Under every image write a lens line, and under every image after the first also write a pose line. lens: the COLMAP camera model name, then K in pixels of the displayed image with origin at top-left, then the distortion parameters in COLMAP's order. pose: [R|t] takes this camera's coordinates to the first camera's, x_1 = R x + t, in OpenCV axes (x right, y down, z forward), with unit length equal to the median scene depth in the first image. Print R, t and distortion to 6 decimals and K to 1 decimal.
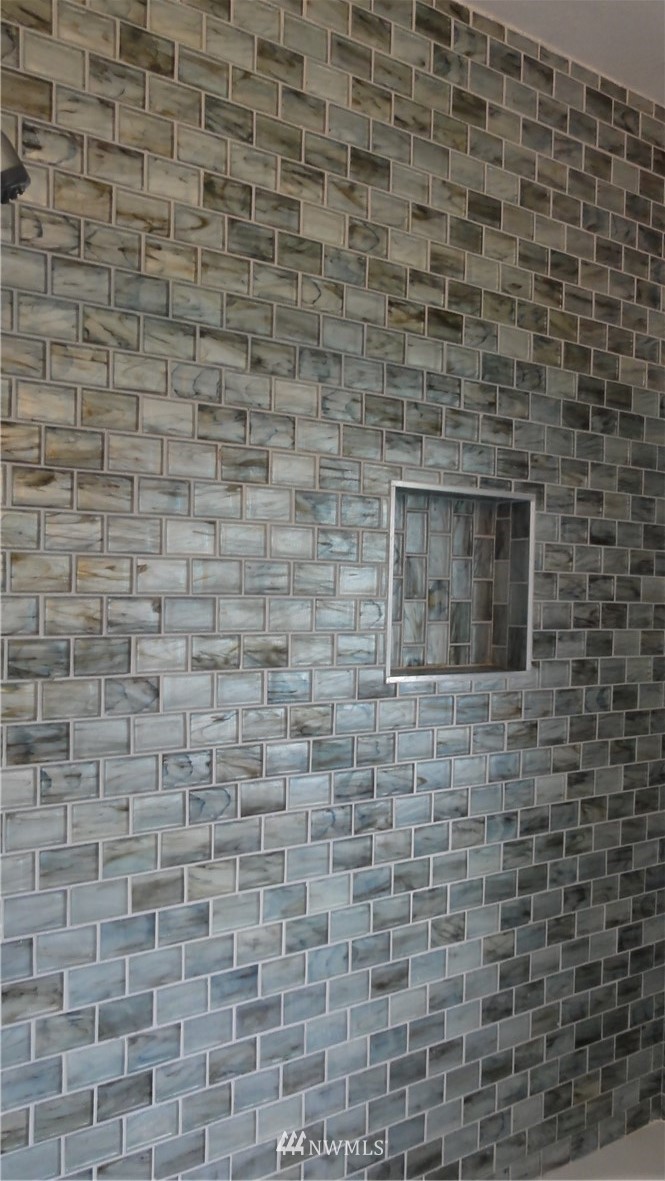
lens RADIAL K [[845.6, 0, 332.5], [0, 845.6, 590.9], [0, 0, 1]] dist [0.004798, 0.005862]
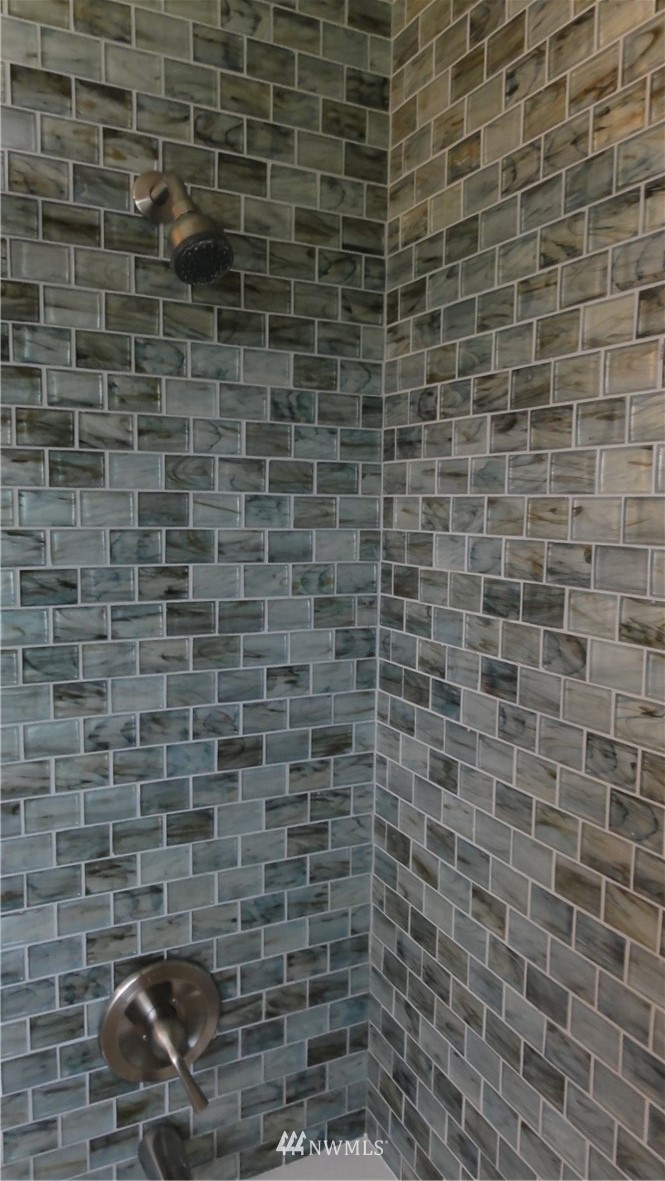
lens RADIAL K [[845.6, 0, 333.5], [0, 845.6, 593.5], [0, 0, 1]] dist [0.004798, 0.005862]
pose [[-0.100271, 0.083121, -0.991482, 0.656446], [-0.032511, 0.995698, 0.086762, -0.009089], [0.994429, 0.040934, -0.097137, 0.832159]]
